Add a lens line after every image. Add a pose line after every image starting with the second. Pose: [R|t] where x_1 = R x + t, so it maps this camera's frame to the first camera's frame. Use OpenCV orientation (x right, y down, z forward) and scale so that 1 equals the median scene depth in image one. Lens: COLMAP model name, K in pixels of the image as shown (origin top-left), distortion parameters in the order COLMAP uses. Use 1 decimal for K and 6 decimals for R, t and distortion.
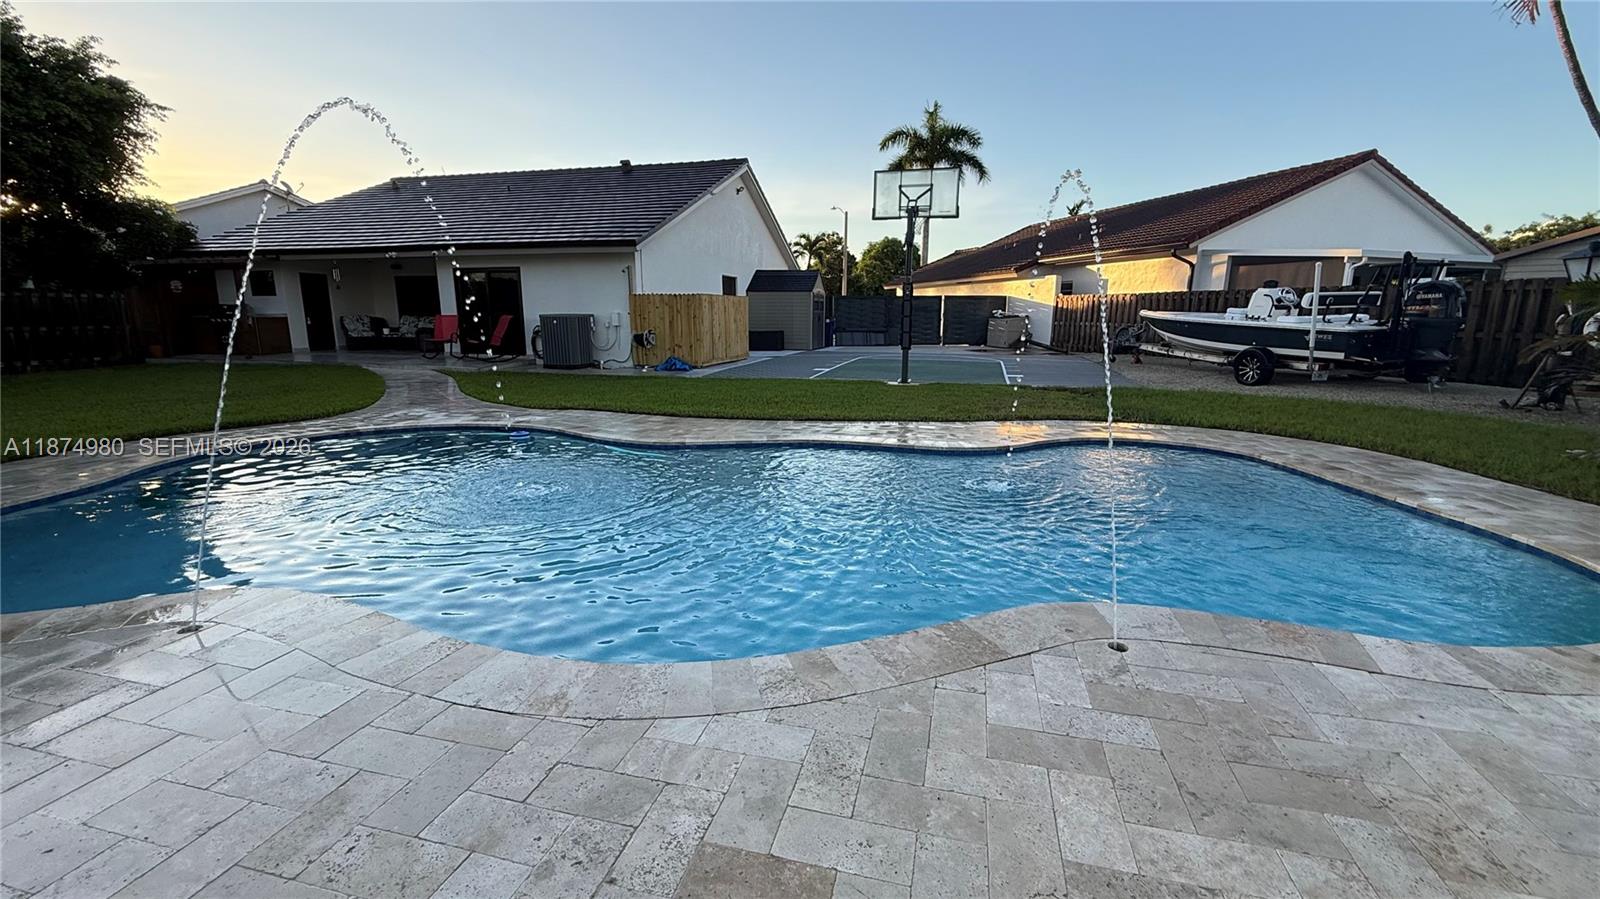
lens RADIAL K [[639.5, 0, 805.2], [0, 639.5, 453.2], [0, 0, 1]] dist [0.000857, -0.000024]
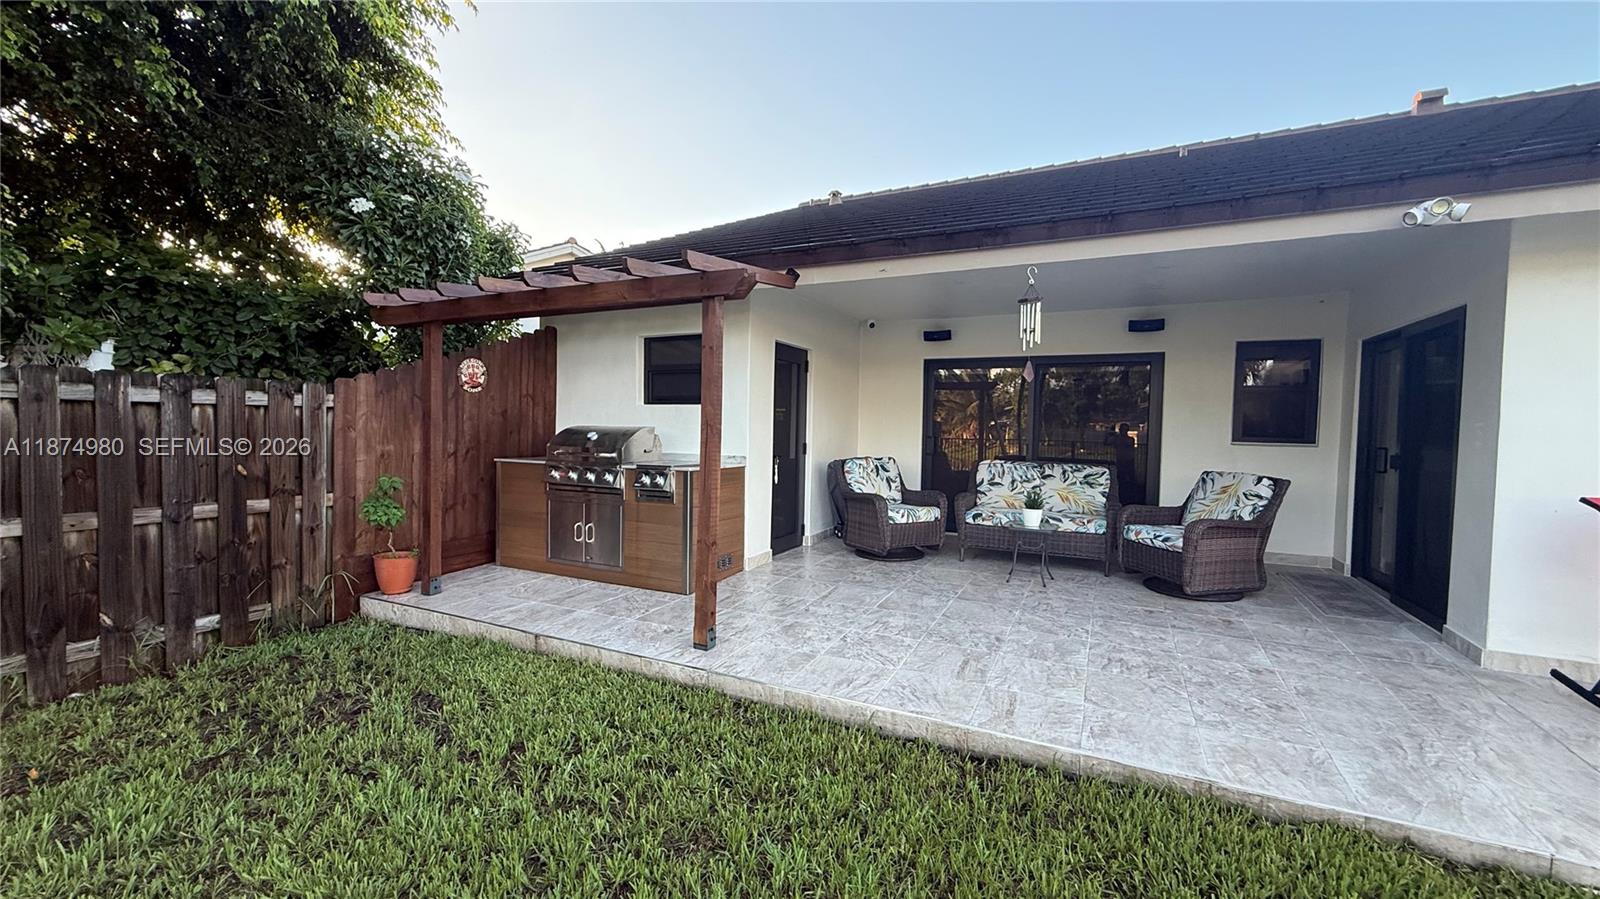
lens RADIAL K [[639.5, 0, 794.4], [0, 639.5, 452.9], [0, 0, 1]] dist [0.000857, -0.000024]
pose [[0.979170, 0.031443, -0.200593, -0.778528], [-0.062143, 0.986937, -0.148637, -0.185795], [0.193299, 0.158006, 0.968333, 0.742636]]
